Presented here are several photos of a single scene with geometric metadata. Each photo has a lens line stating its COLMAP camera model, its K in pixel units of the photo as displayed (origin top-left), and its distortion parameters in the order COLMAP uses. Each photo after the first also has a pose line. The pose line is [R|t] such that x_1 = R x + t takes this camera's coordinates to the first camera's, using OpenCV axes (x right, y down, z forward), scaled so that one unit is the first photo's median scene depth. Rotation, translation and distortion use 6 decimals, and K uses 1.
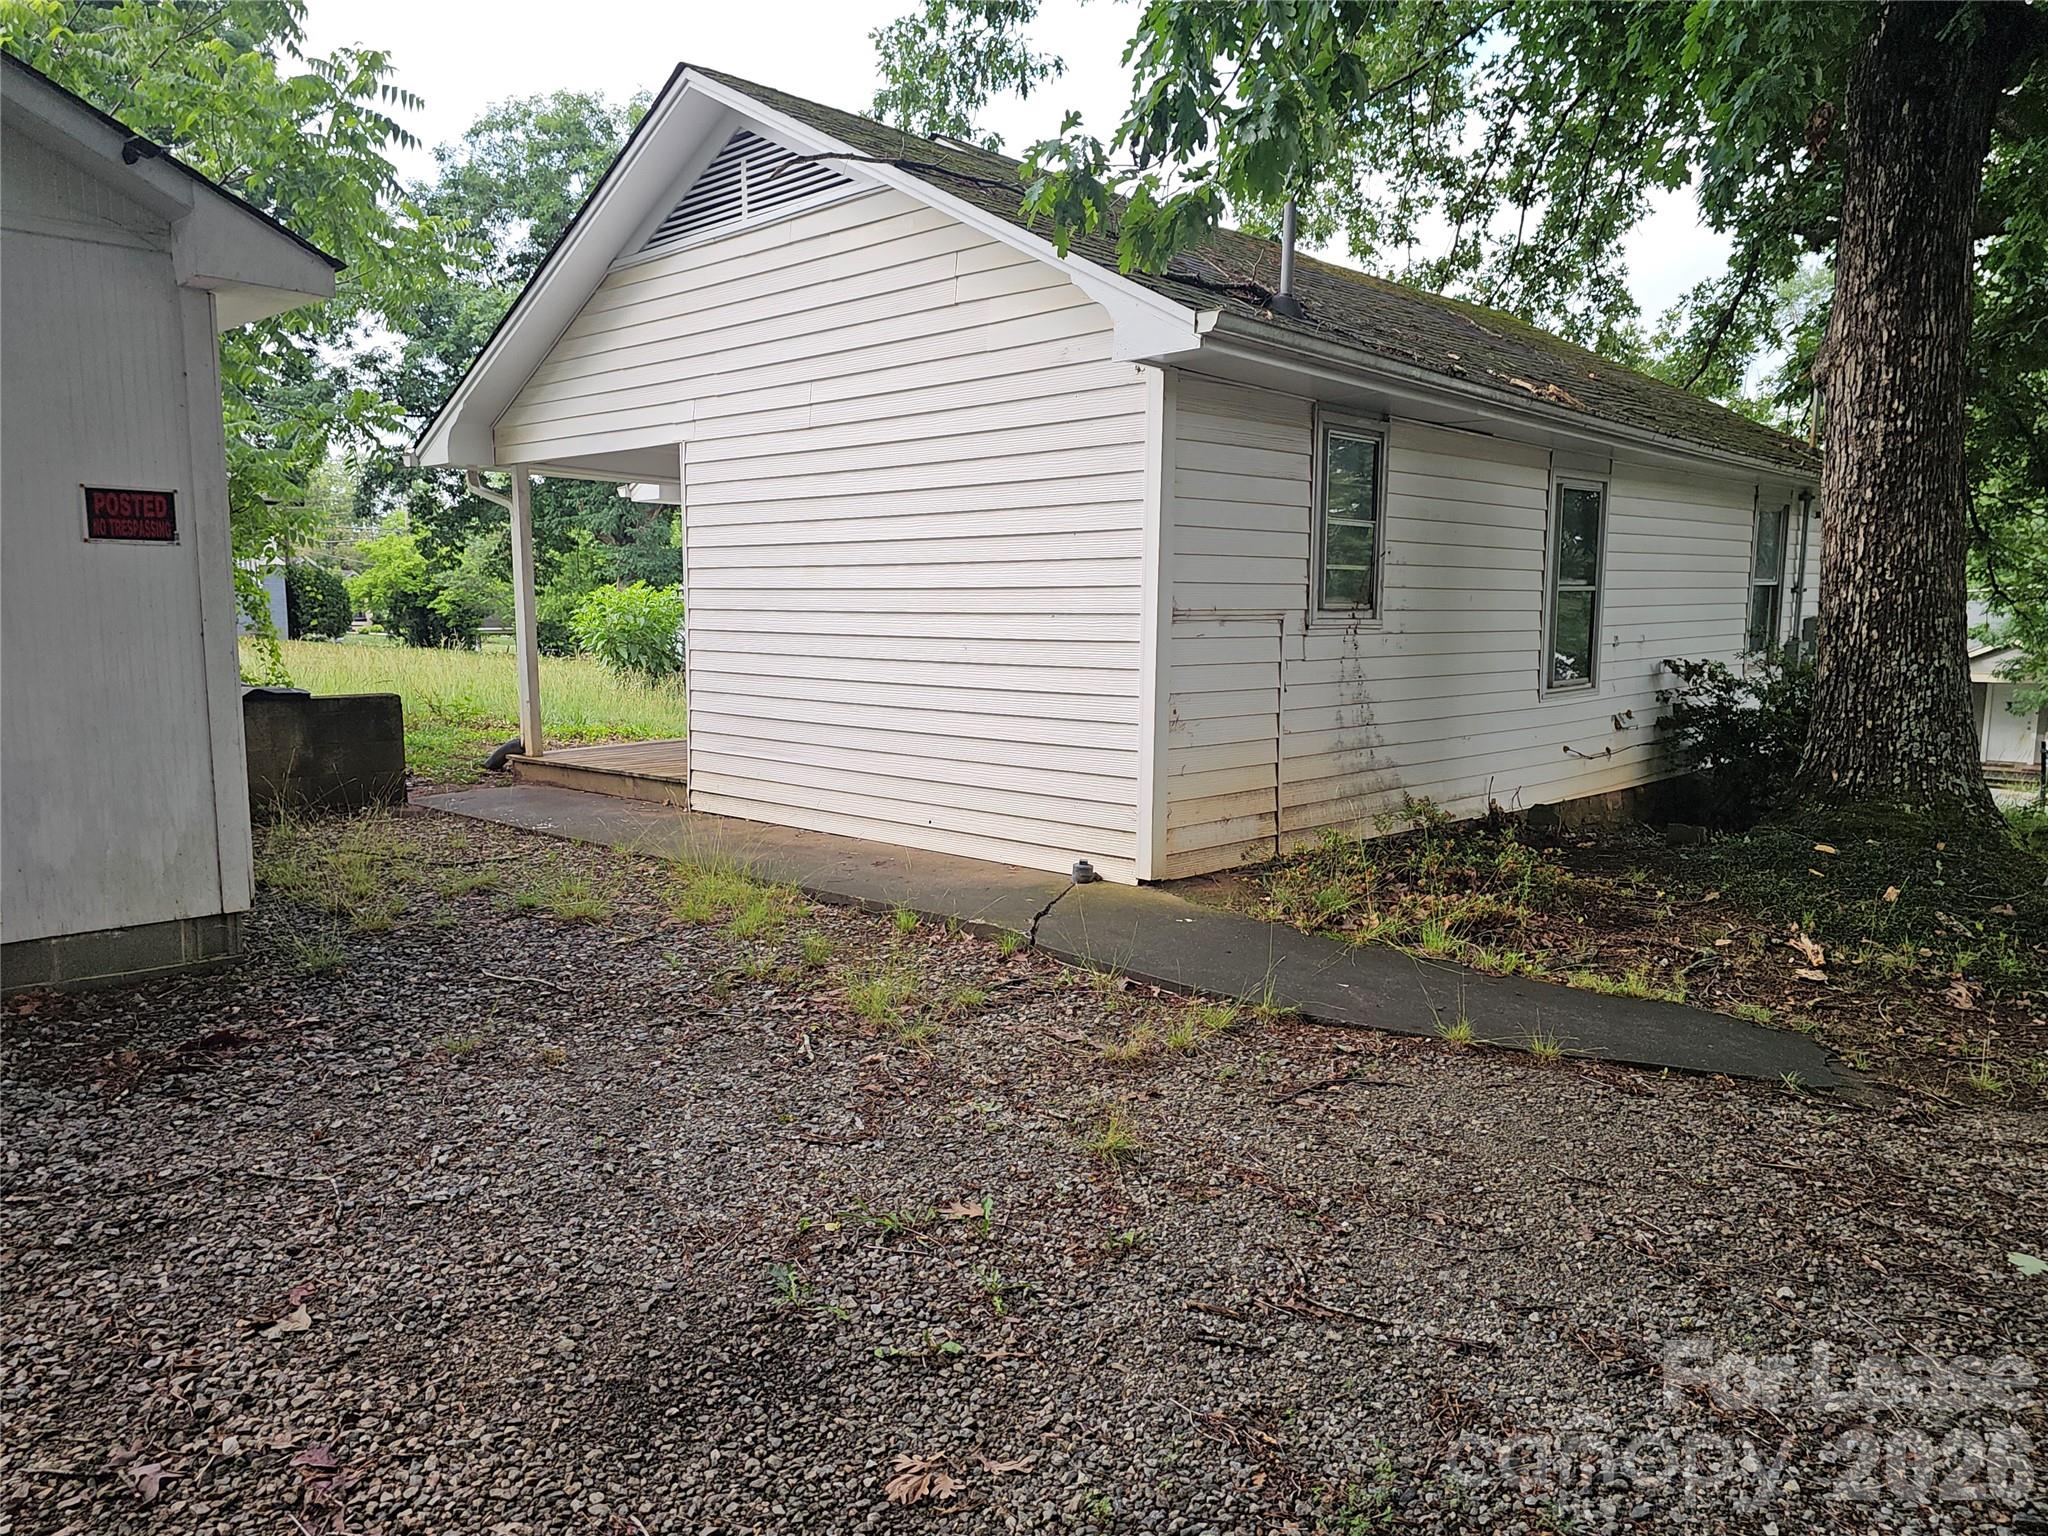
lens RADIAL K [[1398.6, 0, 1024.0], [0, 1398.6, 768.0], [0, 0, 1]] dist [0.091396, -0.090868]
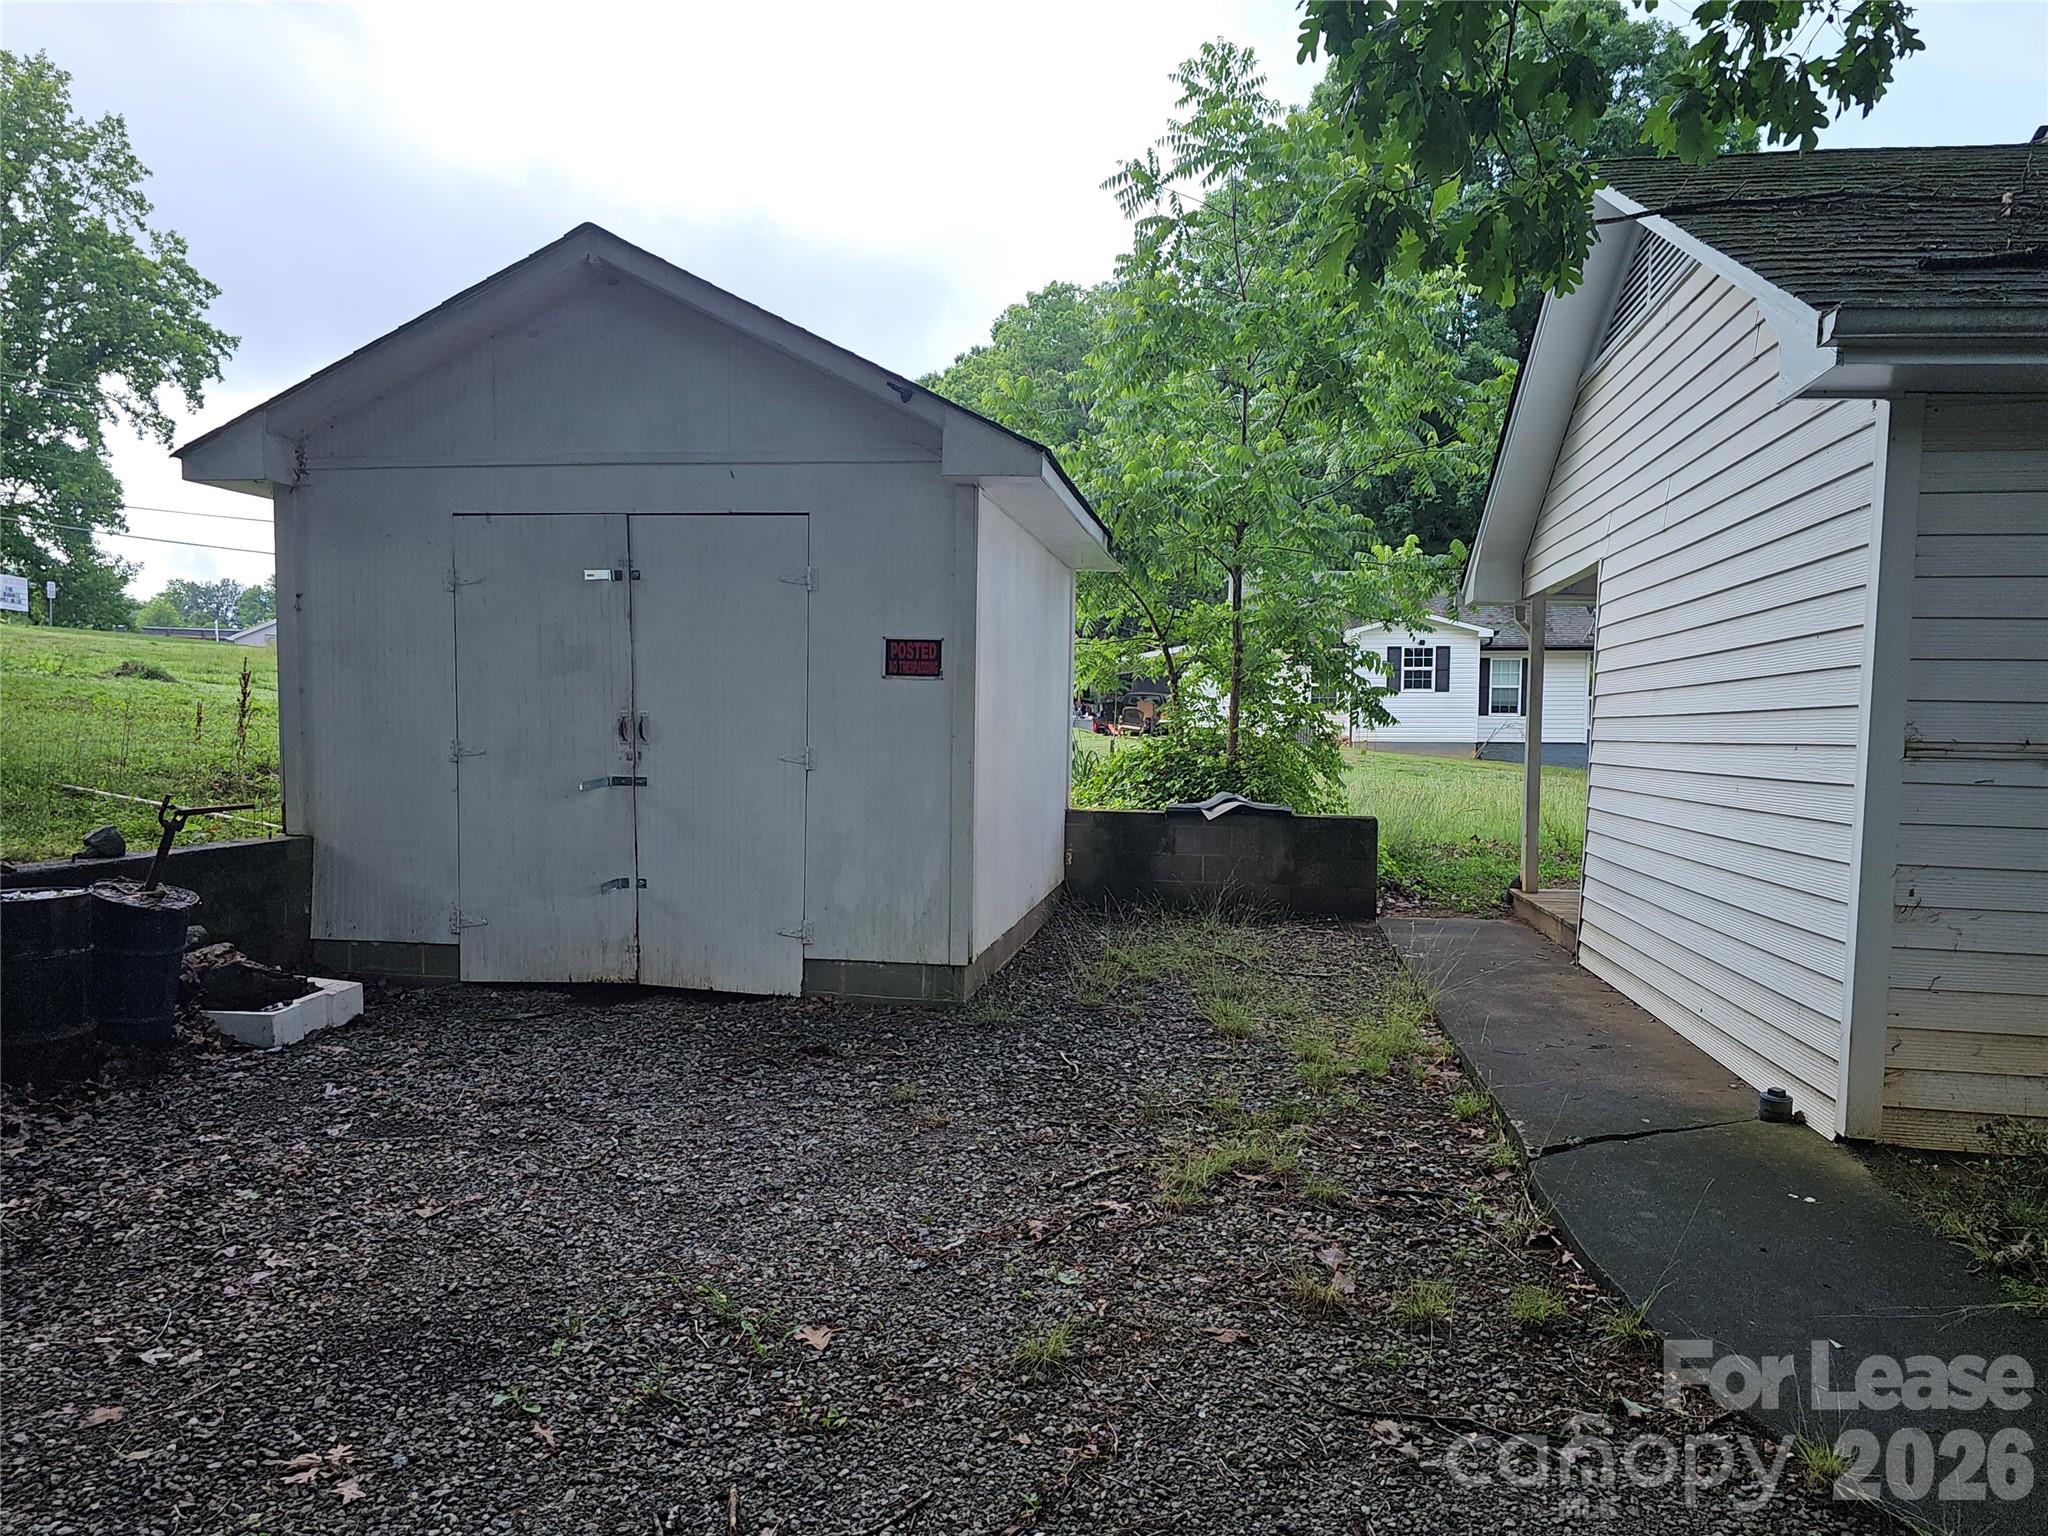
lens RADIAL K [[1398.6, 0, 1024.0], [0, 1398.6, 768.0], [0, 0, 1]] dist [0.091396, -0.090868]
pose [[0.585374, 0.031526, -0.810150, 0.511571], [-0.112553, 0.992728, -0.042694, -0.028356], [0.802913, 0.116176, 0.584665, 0.318657]]
